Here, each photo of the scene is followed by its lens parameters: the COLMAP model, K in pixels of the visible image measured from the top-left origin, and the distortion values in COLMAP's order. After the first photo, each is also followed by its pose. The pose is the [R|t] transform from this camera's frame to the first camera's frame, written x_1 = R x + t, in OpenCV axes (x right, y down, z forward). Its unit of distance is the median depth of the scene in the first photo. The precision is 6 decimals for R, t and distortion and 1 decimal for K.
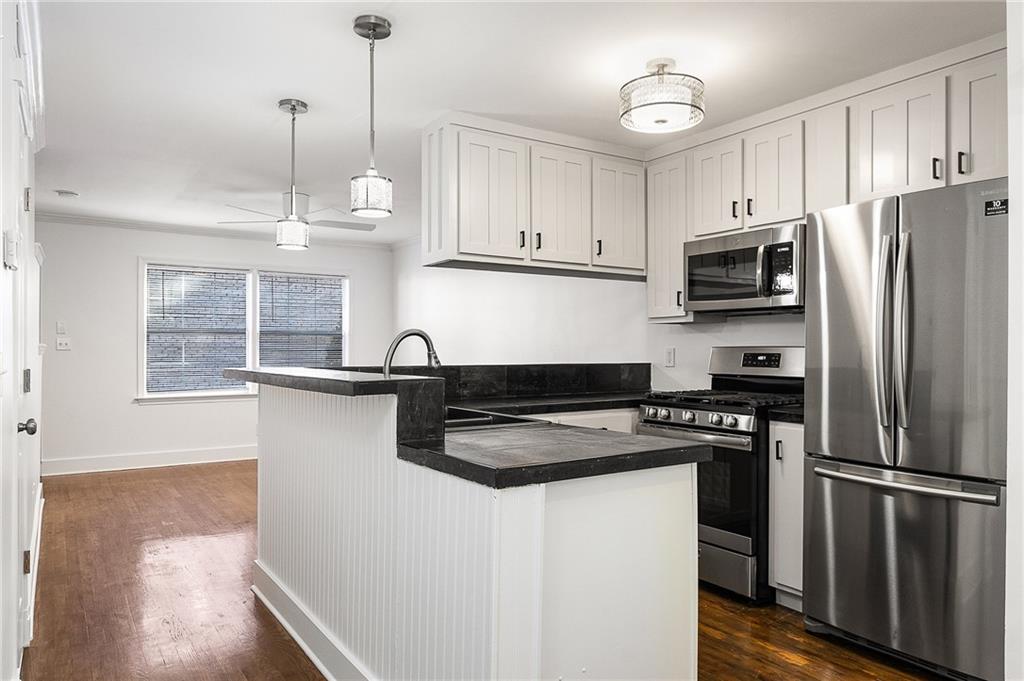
lens RADIAL K [[689.1, 0, 510.5], [0, 689.1, 344.0], [0, 0, 1]] dist [0.000360, 0.000352]
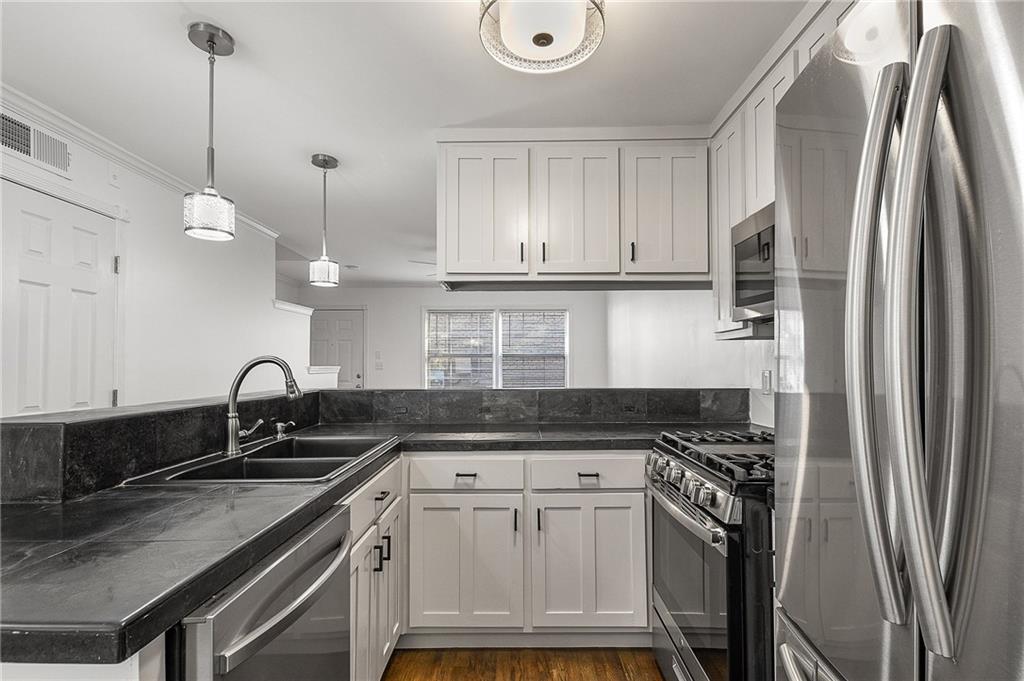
lens RADIAL K [[470.9, 0, 522.3], [0, 470.9, 354.4], [0, 0, 1]] dist [-0.003871, -0.000211]
pose [[0.836884, -0.014890, -0.547178, 0.331064], [0.008185, 0.999859, -0.014691, -0.007905], [0.547320, 0.007816, 0.836887, 0.454268]]
